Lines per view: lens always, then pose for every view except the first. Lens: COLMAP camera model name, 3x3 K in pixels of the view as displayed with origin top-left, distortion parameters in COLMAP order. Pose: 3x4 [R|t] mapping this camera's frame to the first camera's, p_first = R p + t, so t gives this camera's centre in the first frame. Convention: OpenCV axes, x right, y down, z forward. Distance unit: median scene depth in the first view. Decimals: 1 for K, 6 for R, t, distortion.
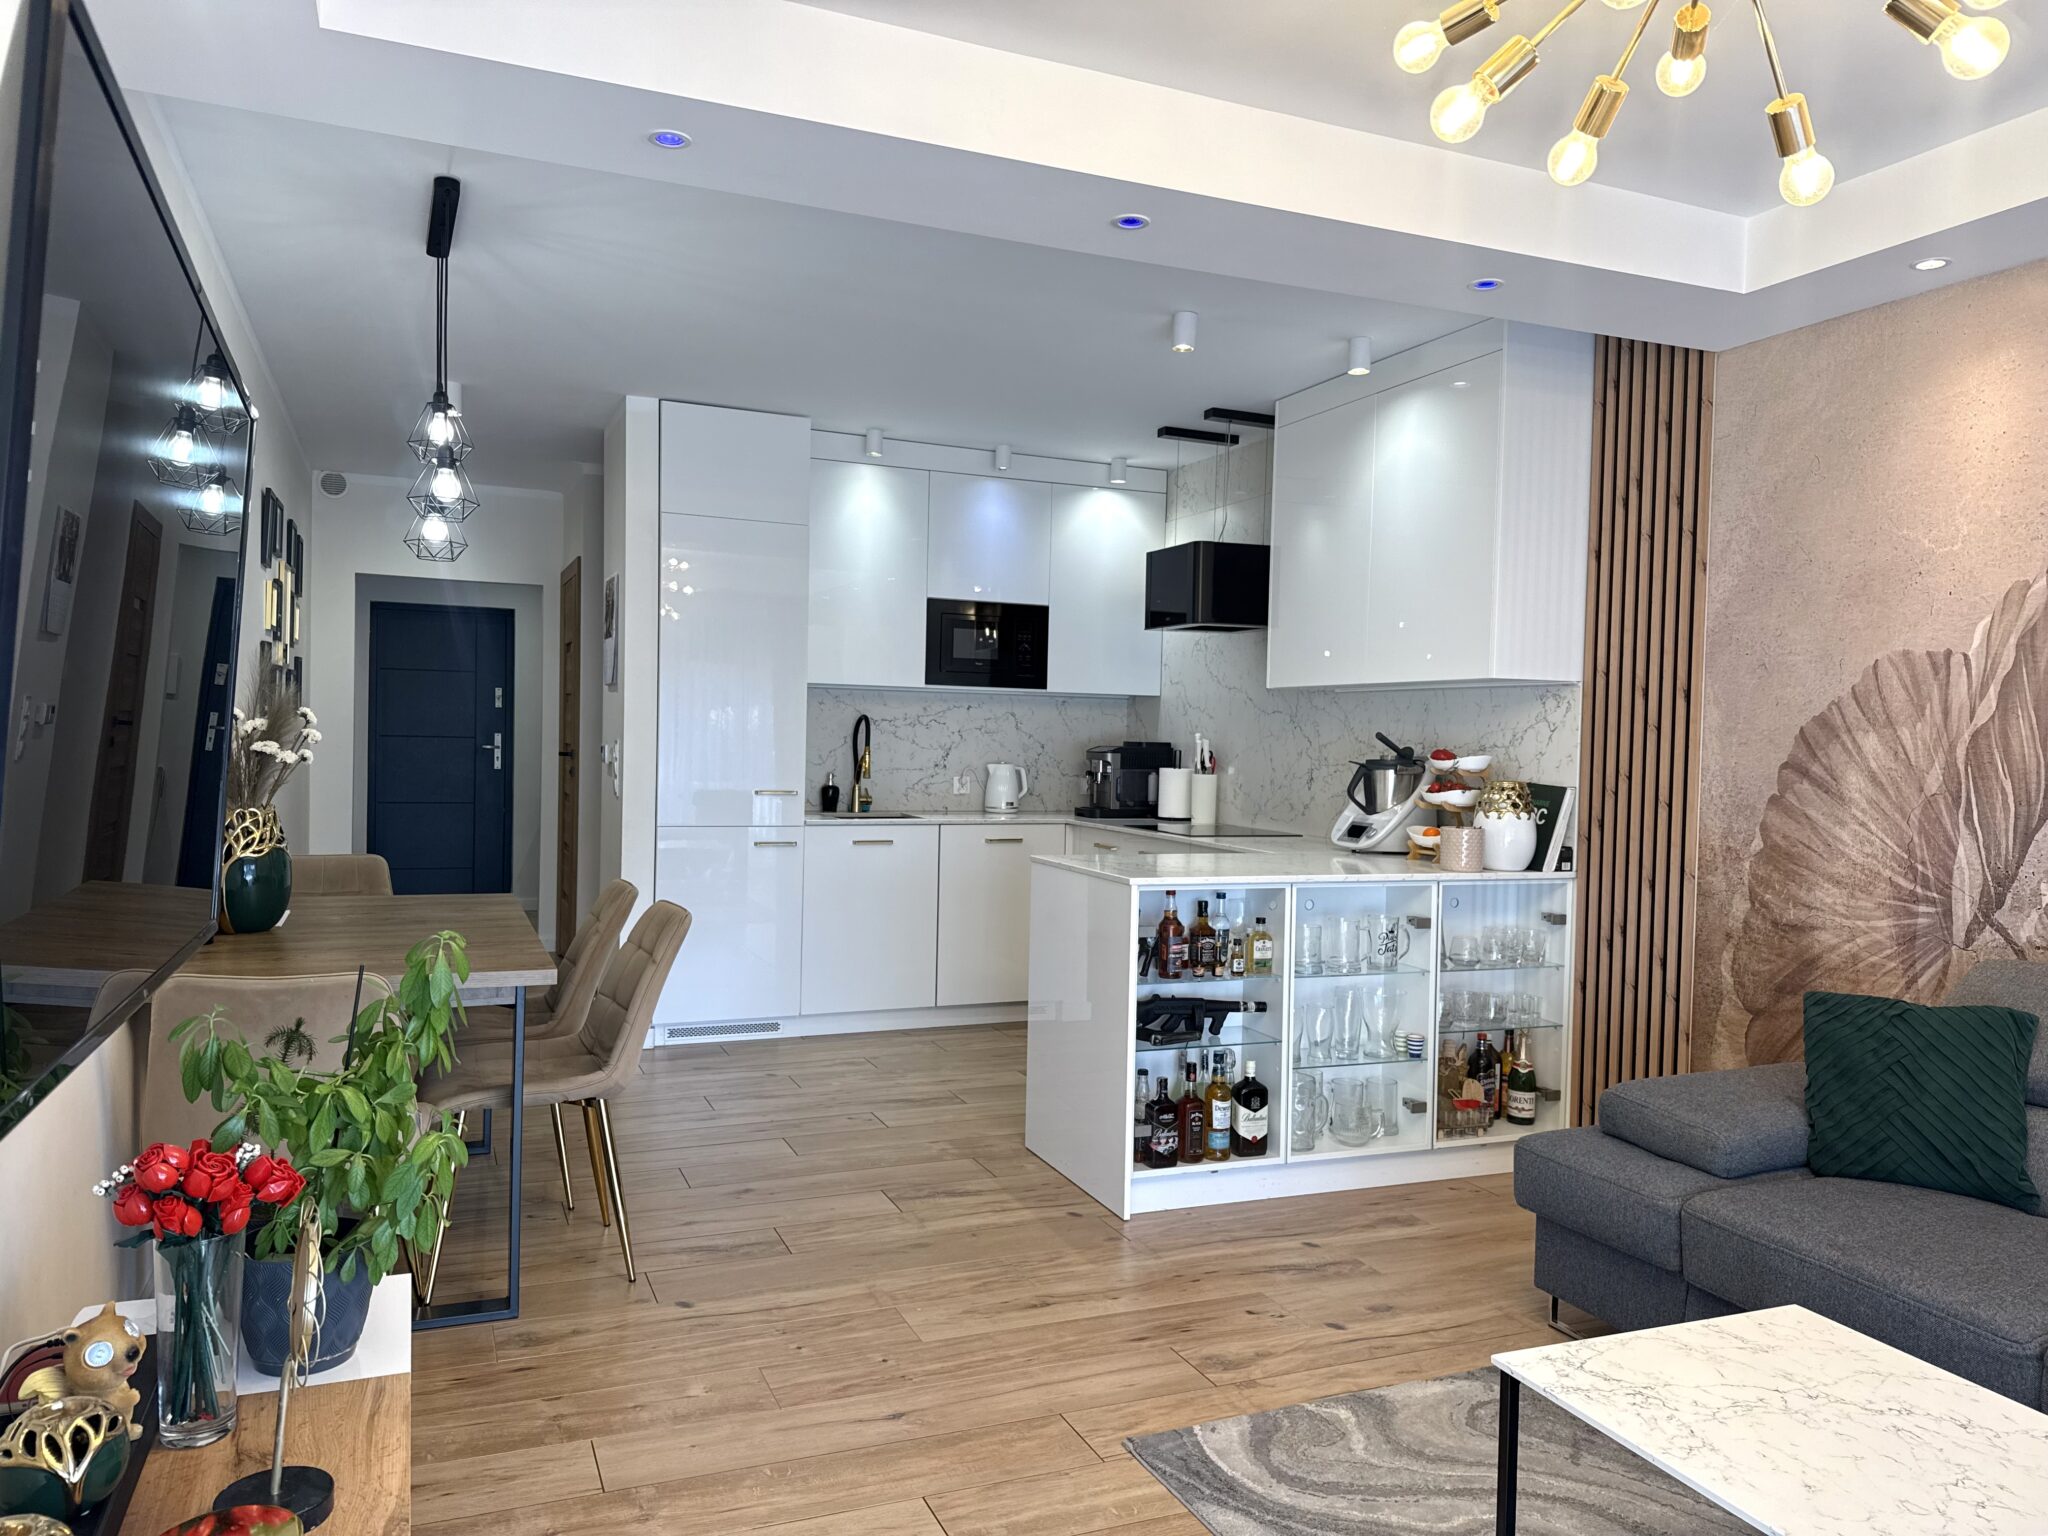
lens RADIAL K [[1426.6, 0, 1017.8], [0, 1426.6, 767.4], [0, 0, 1]] dist [0.090057, -0.138052]
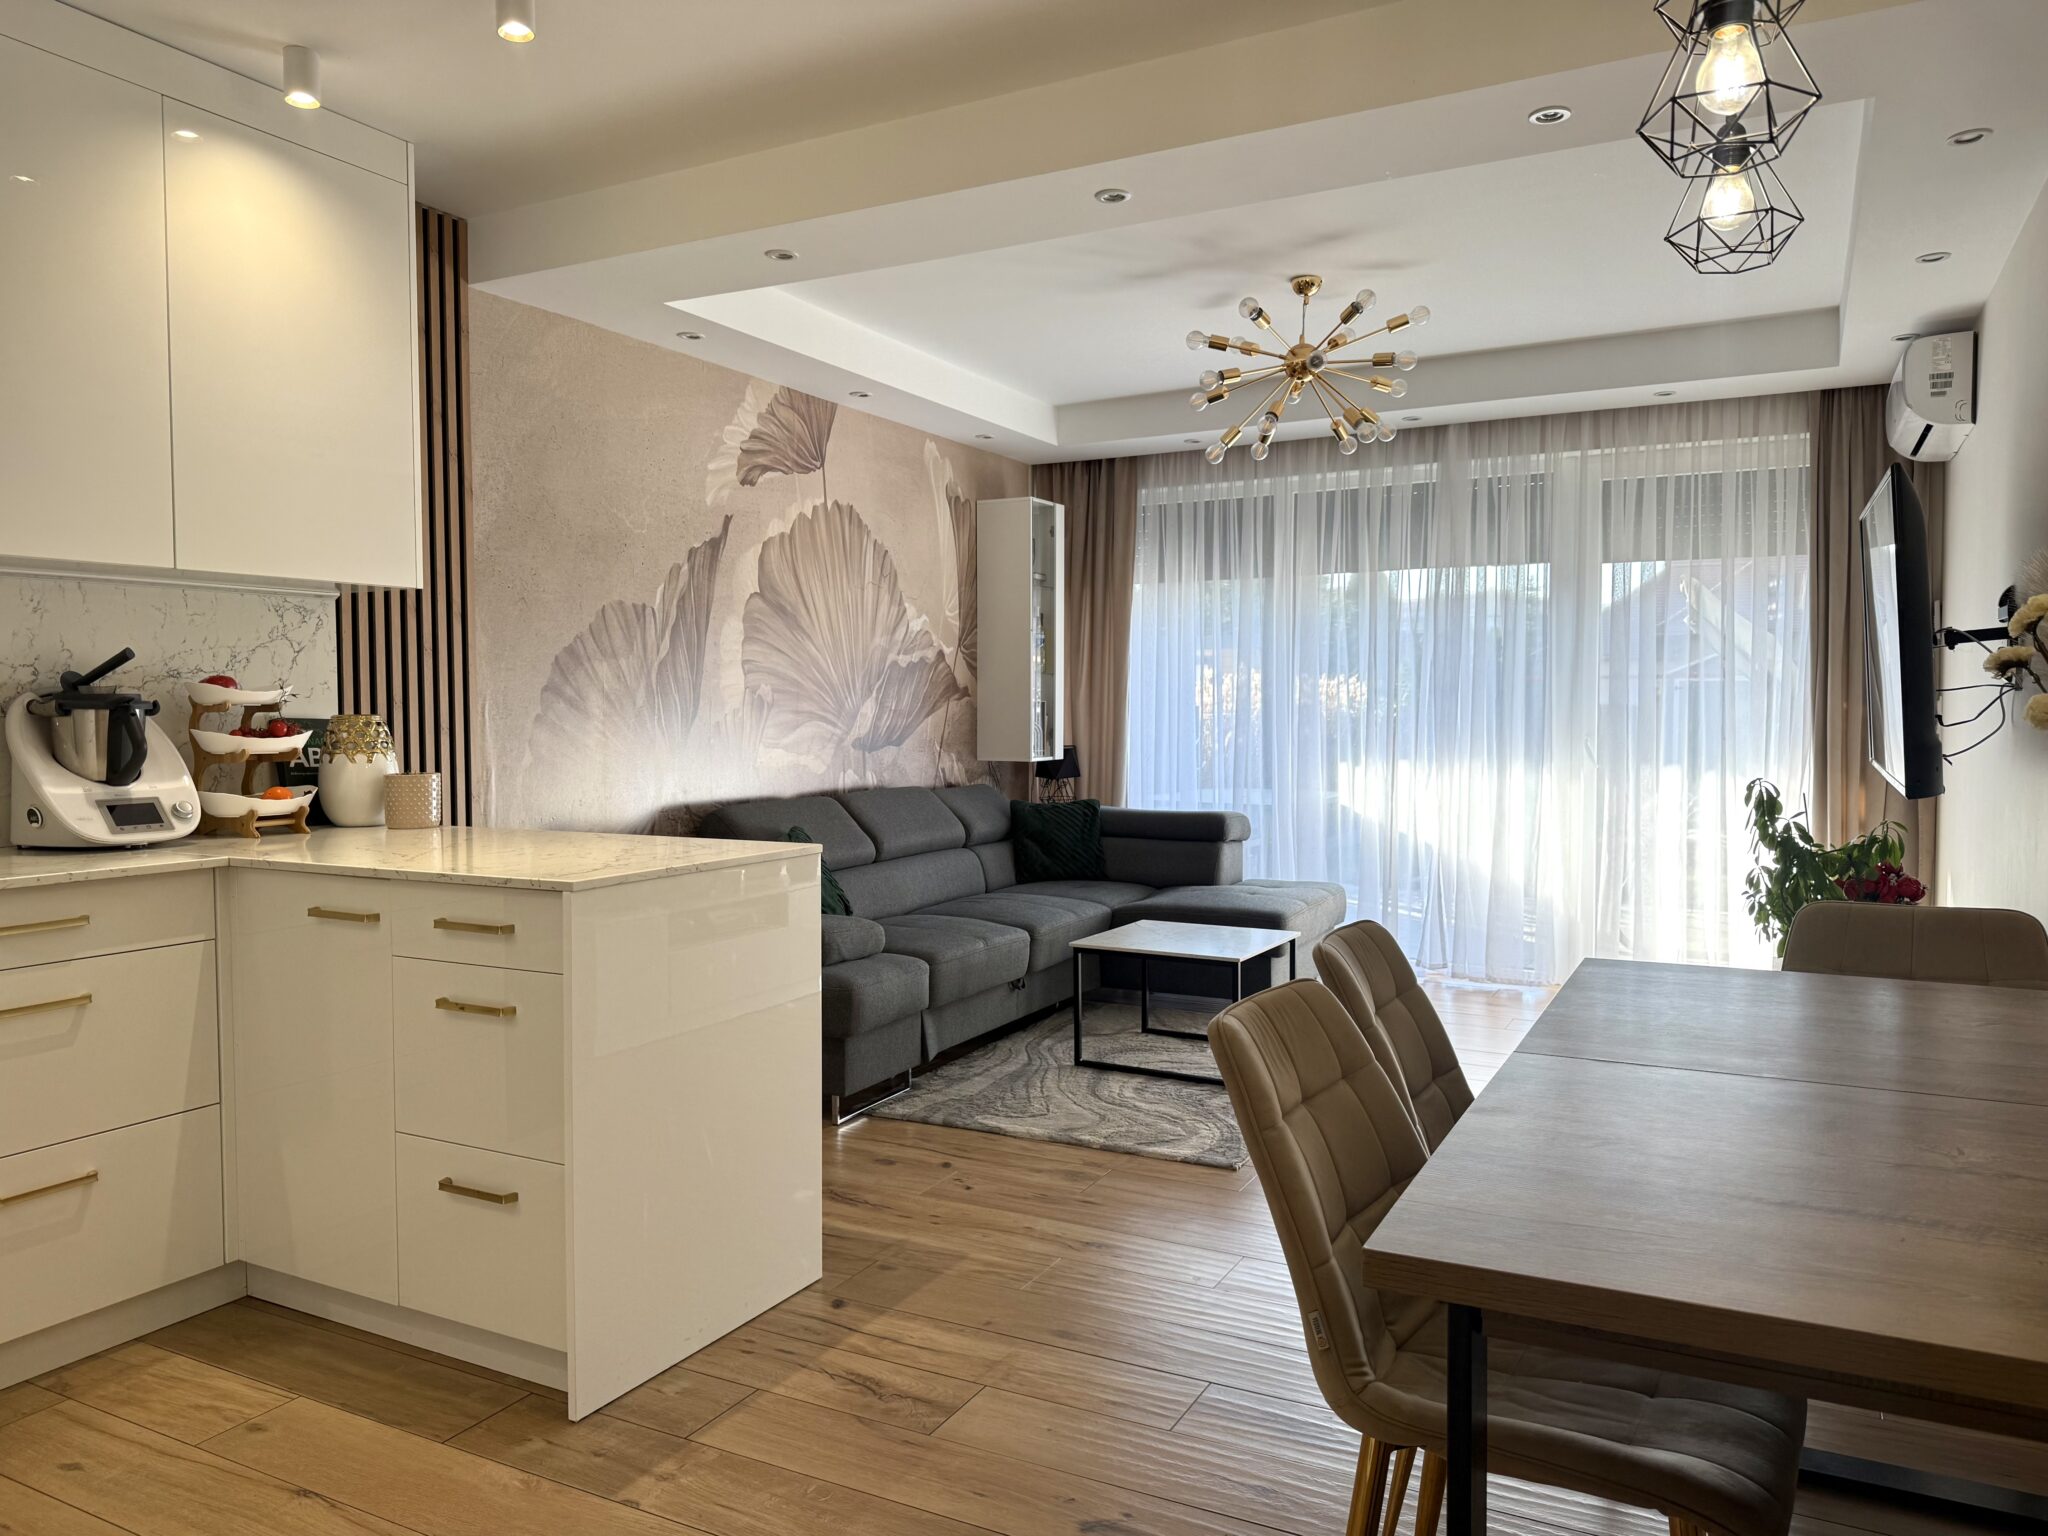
lens RADIAL K [[1426.6, 0, 1017.8], [0, 1426.6, 767.4], [0, 0, 1]] dist [0.090057, -0.138052]
pose [[-0.637647, -0.056376, 0.768263, -0.585601], [0.004555, 0.997025, 0.076942, -0.024426], [-0.770315, 0.052561, -0.635493, 1.401938]]
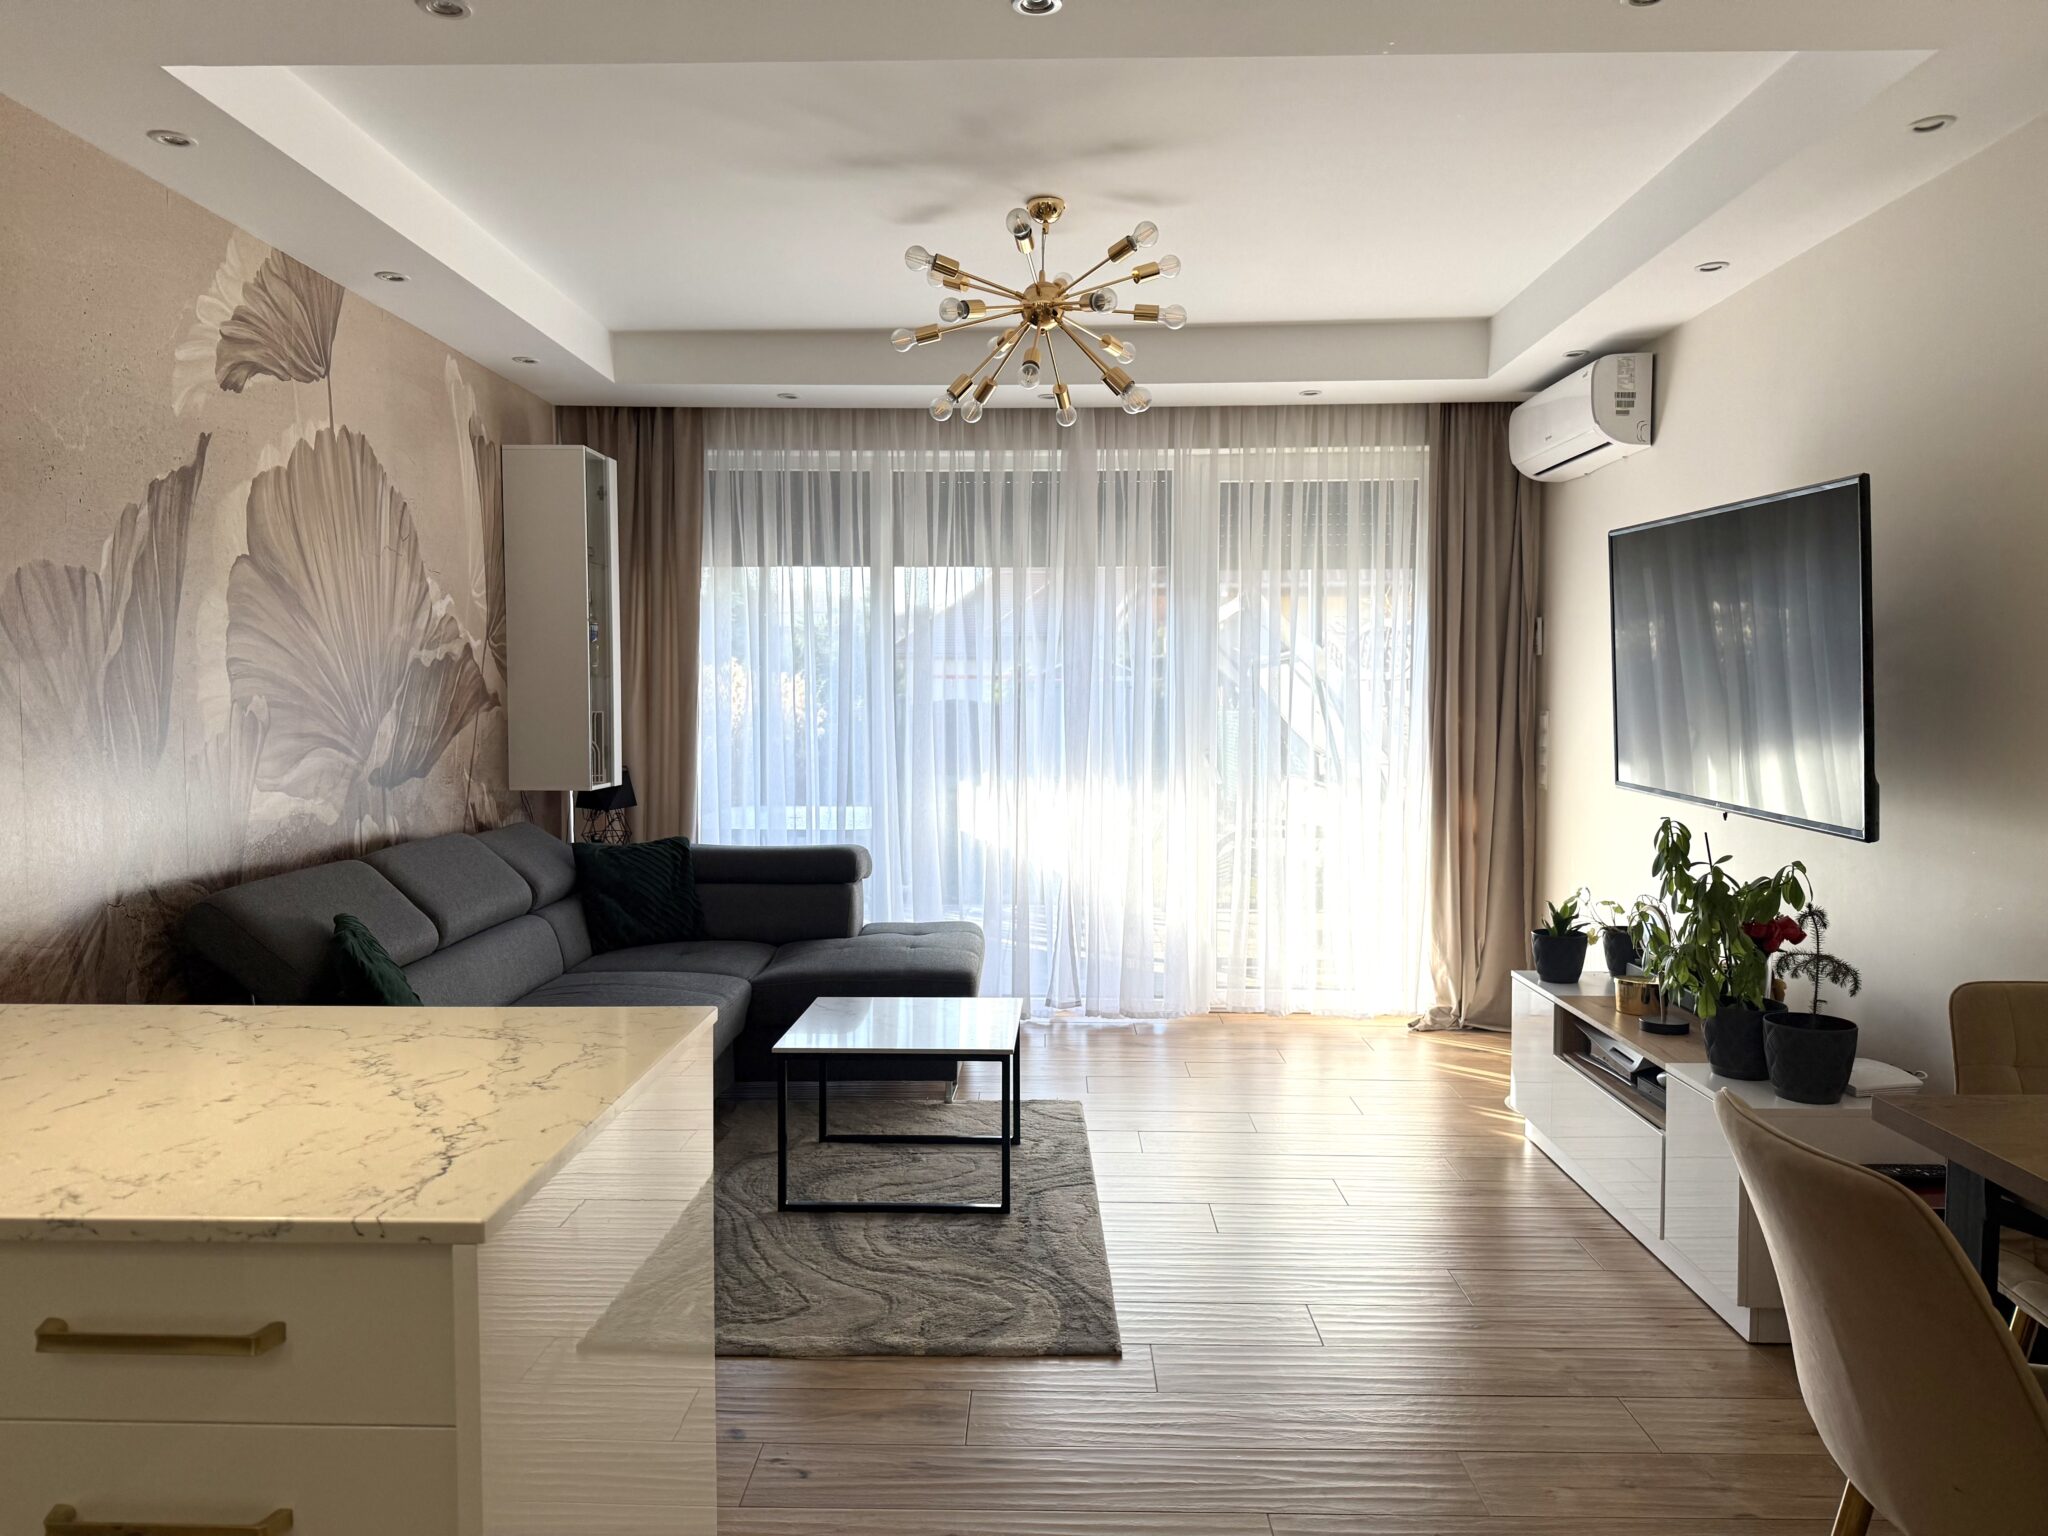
lens RADIAL K [[1426.6, 0, 1017.8], [0, 1426.6, 767.4], [0, 0, 1]] dist [0.090057, -0.138052]
pose [[-0.915051, -0.045772, 0.400733, -0.182840], [-0.013880, 0.996525, 0.082130, -0.035629], [-0.403099, 0.069591, -0.912506, 1.356337]]
